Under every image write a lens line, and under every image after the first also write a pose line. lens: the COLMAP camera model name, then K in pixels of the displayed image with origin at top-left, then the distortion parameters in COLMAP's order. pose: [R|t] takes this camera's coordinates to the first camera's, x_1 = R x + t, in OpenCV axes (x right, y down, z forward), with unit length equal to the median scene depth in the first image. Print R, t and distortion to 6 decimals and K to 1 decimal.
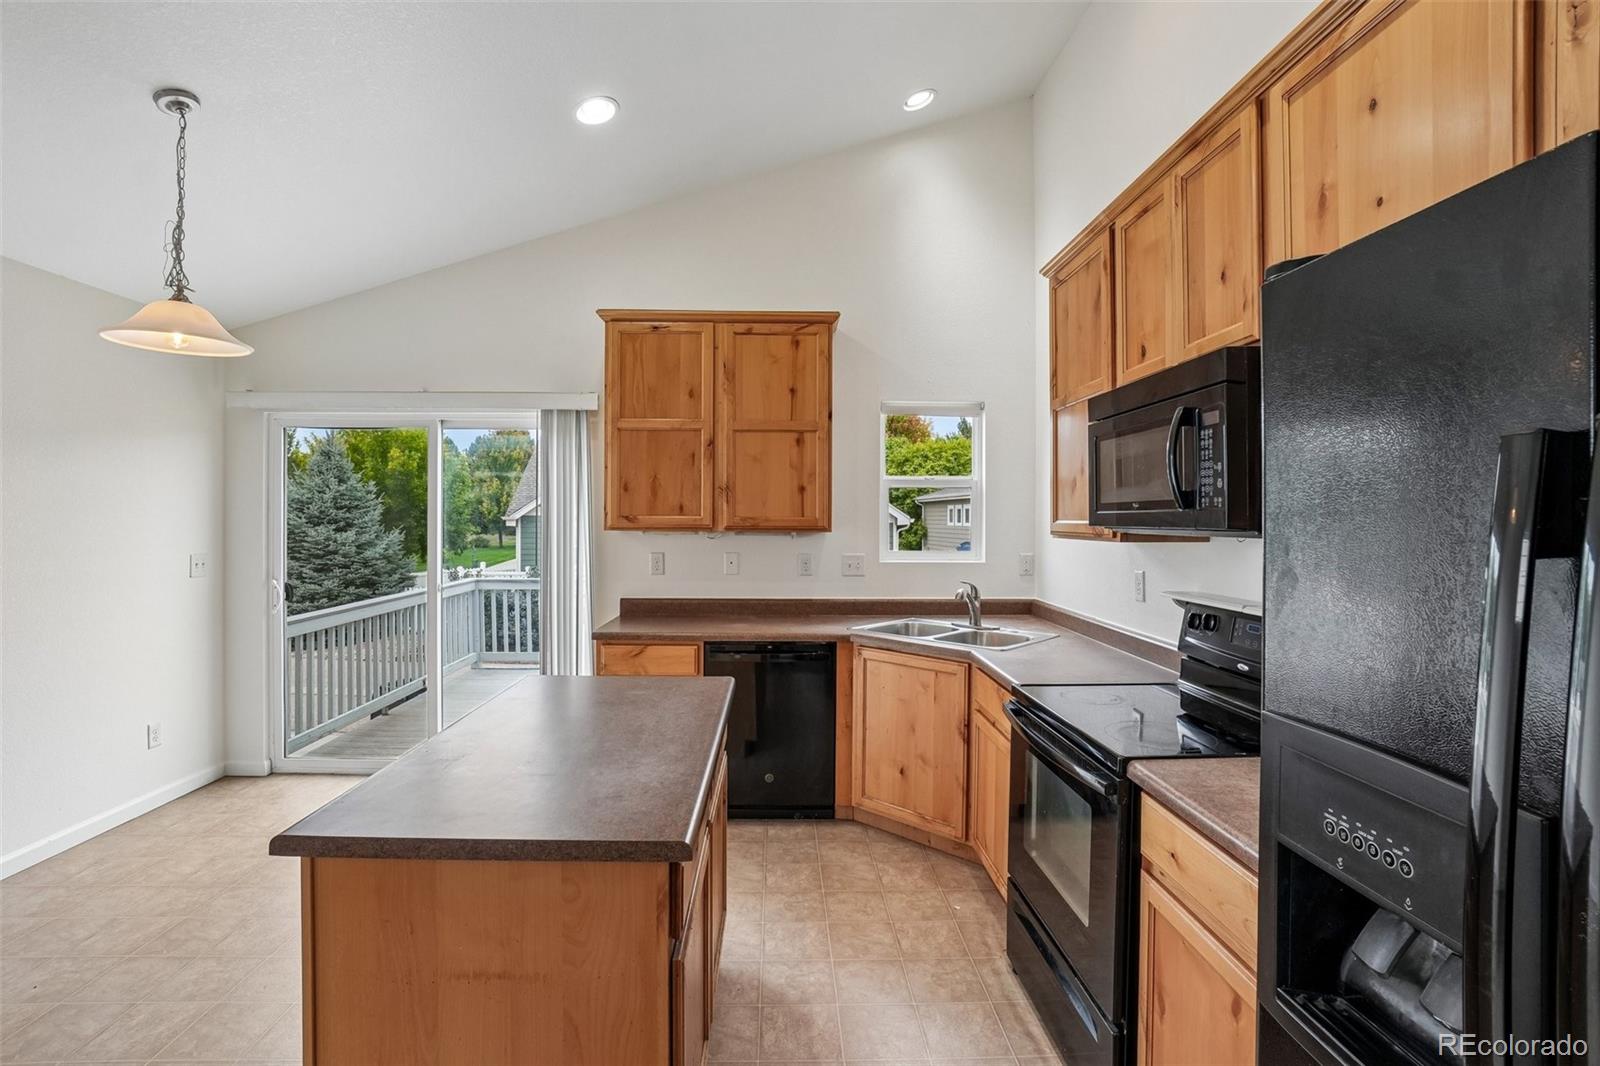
lens RADIAL K [[747.8, 0, 800.7], [0, 747.8, 518.3], [0, 0, 1]] dist [-0.039214, 0.003983]
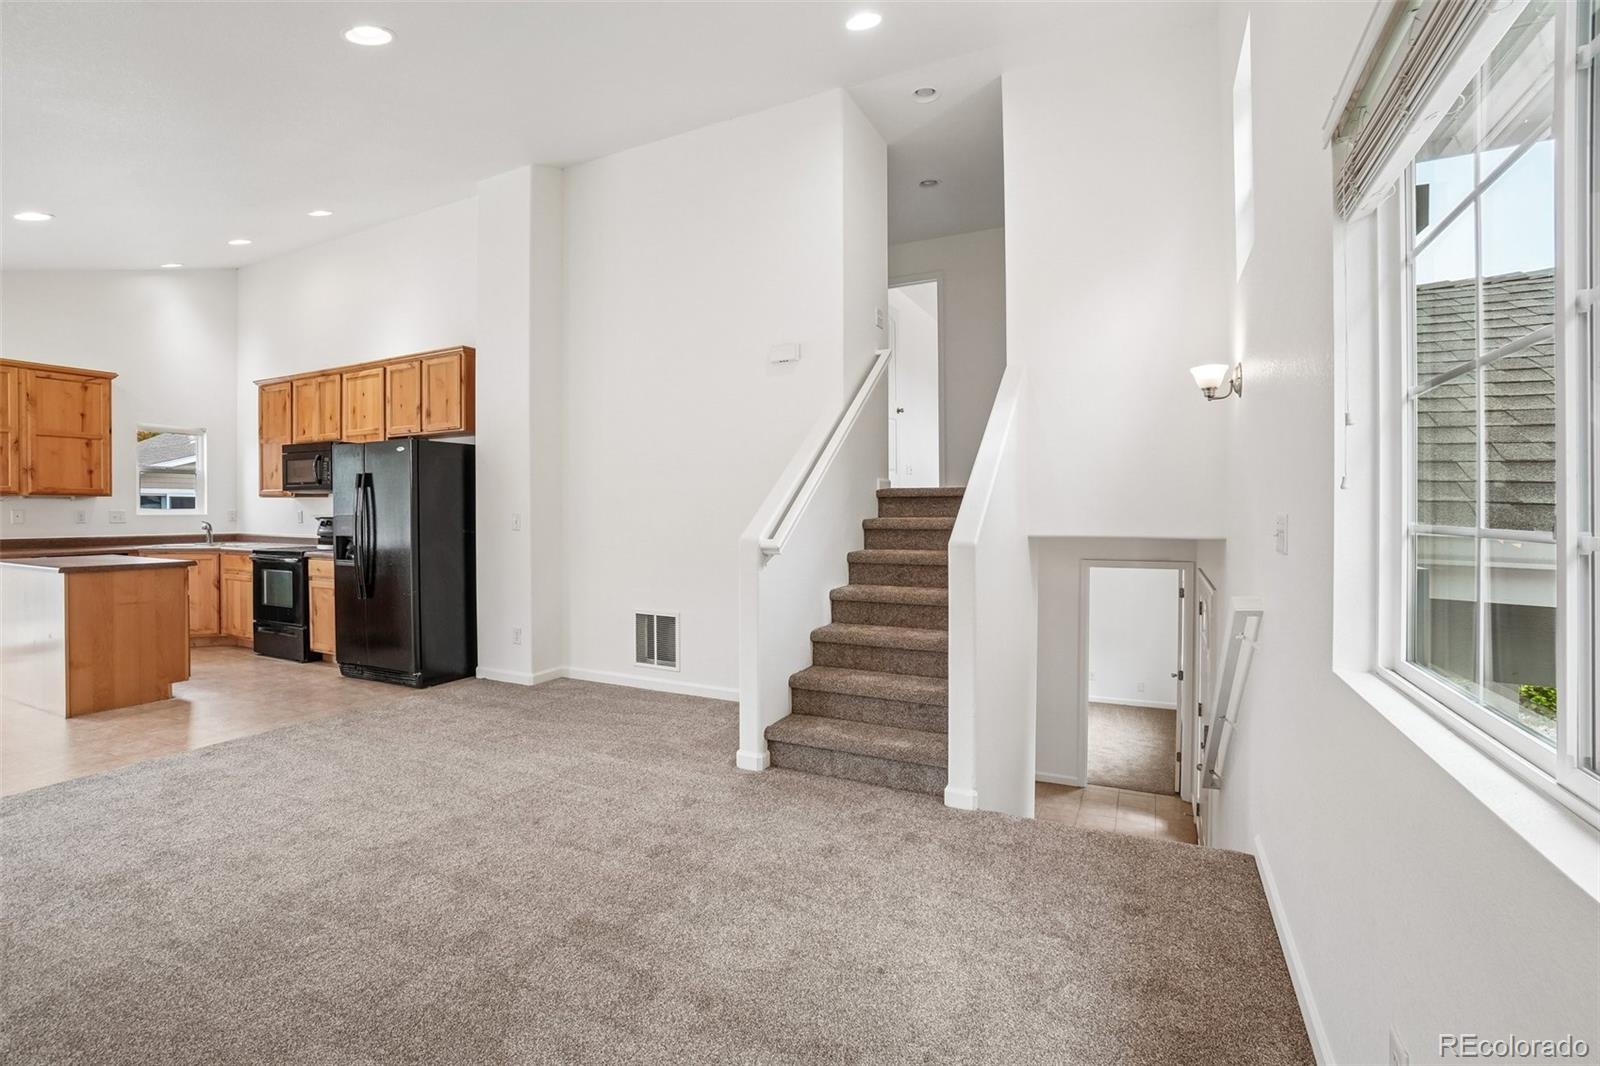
lens RADIAL K [[728.0, 0, 790.6], [0, 728.0, 514.9], [0, 0, 1]] dist [-0.042668, 0.015573]
pose [[0.490240, -0.011001, 0.871518, -0.648390], [0.002338, 0.999933, 0.011307, 0.047536], [-0.871584, -0.003506, 0.490233, -1.257543]]
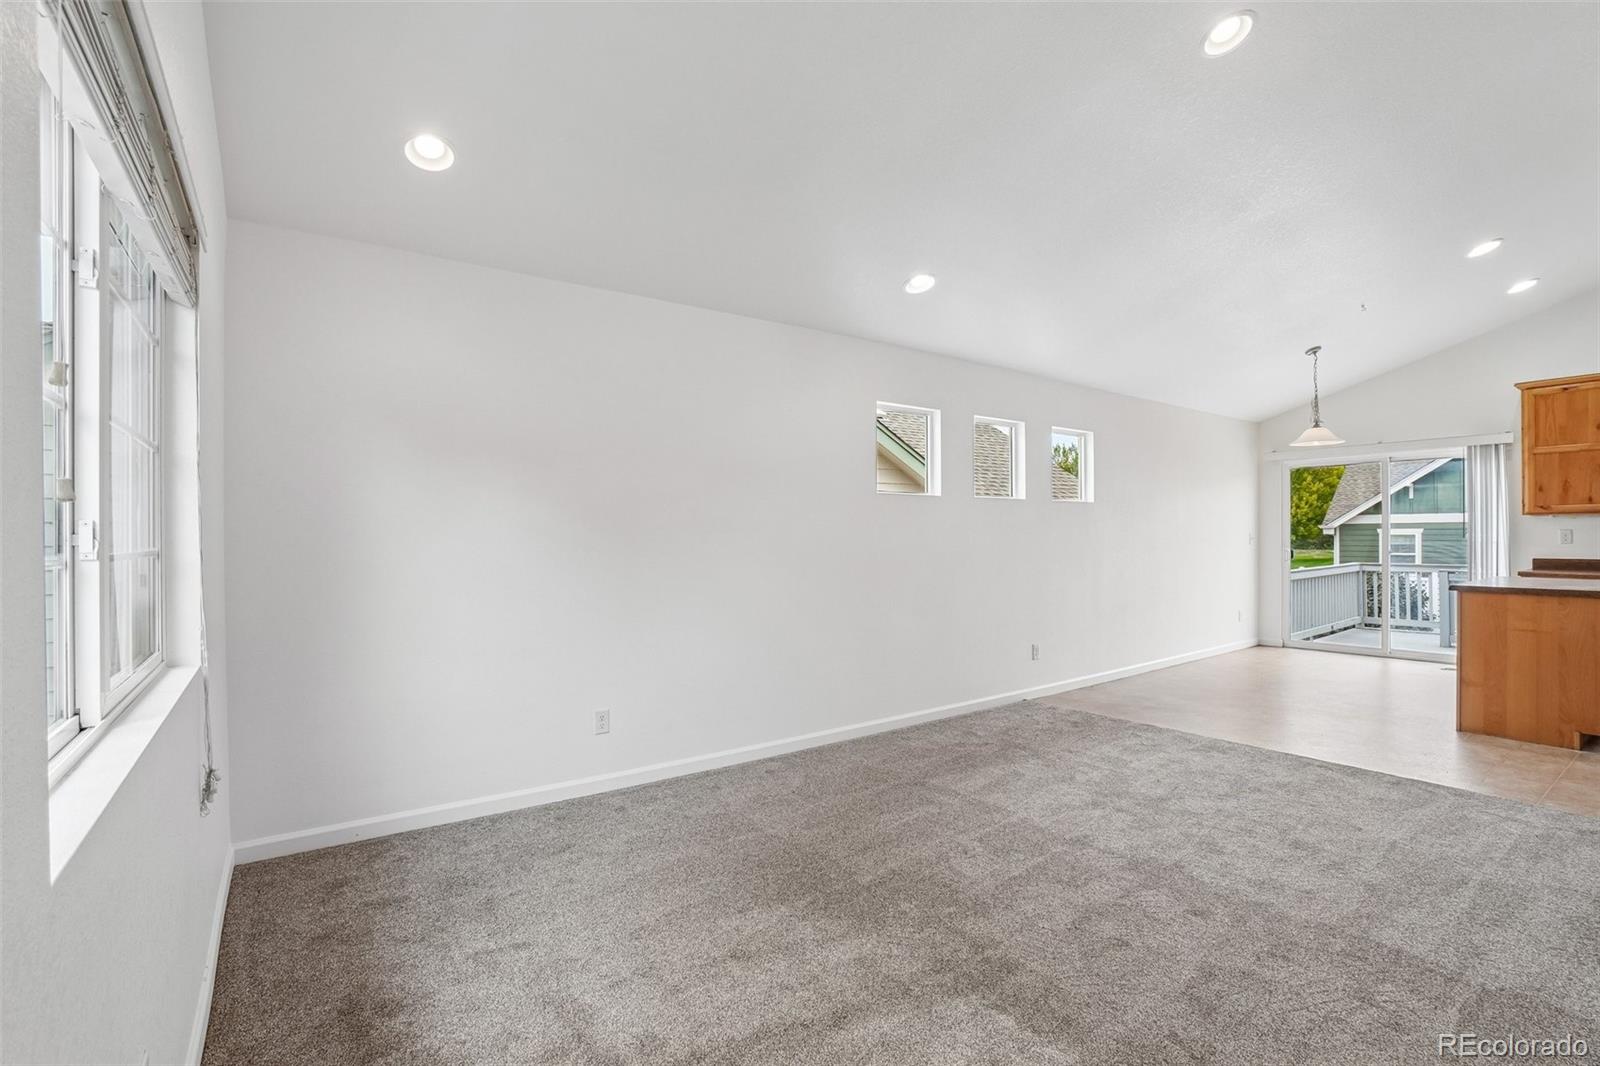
lens RADIAL K [[728.0, 0, 785.0], [0, 728.0, 538.8], [0, 0, 1]] dist [-0.042668, 0.015573]
pose [[0.557383, -0.005467, -0.830238, 0.134688], [0.010274, 0.999947, 0.000313, 0.052826], [0.830192, -0.008704, 0.557409, -1.273861]]
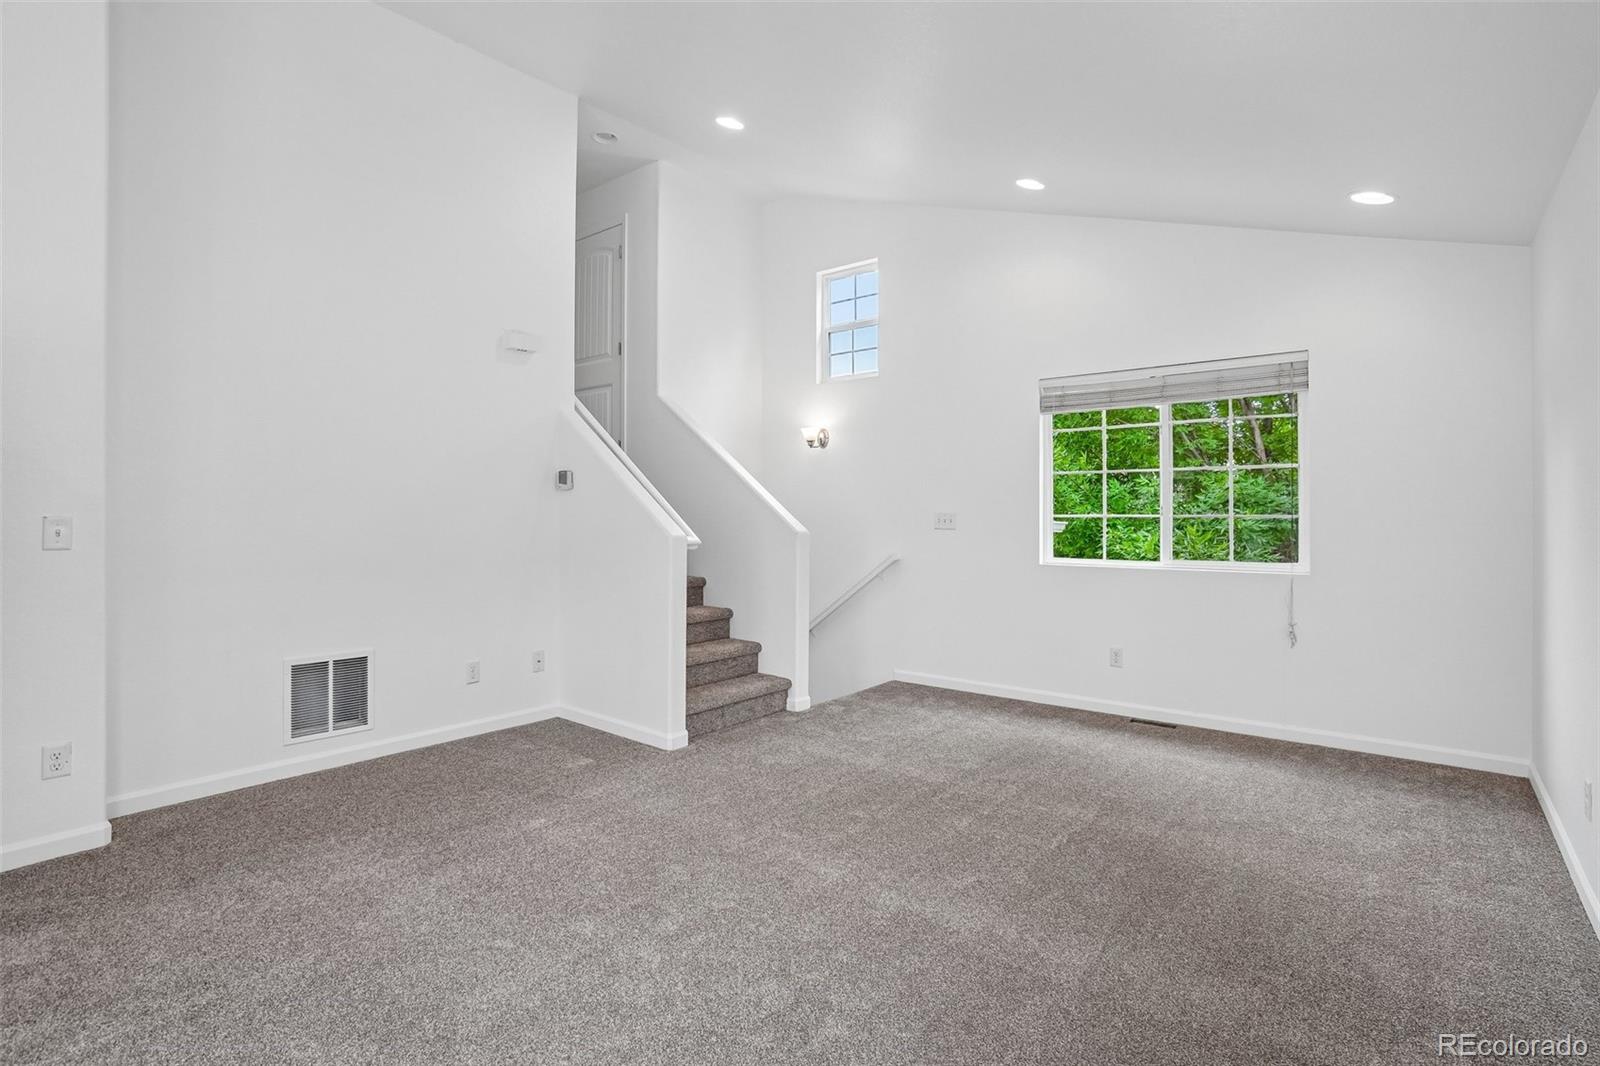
lens RADIAL K [[785.4, 0, 771.9], [0, 785.4, 511.5], [0, 0, 1]] dist [-0.012378, 0.007737]
pose [[-0.722327, -0.007037, 0.691516, -0.714466], [-0.005120, 0.999975, 0.004828, 0.046466], [-0.691533, -0.000054, -0.722345, -0.044853]]
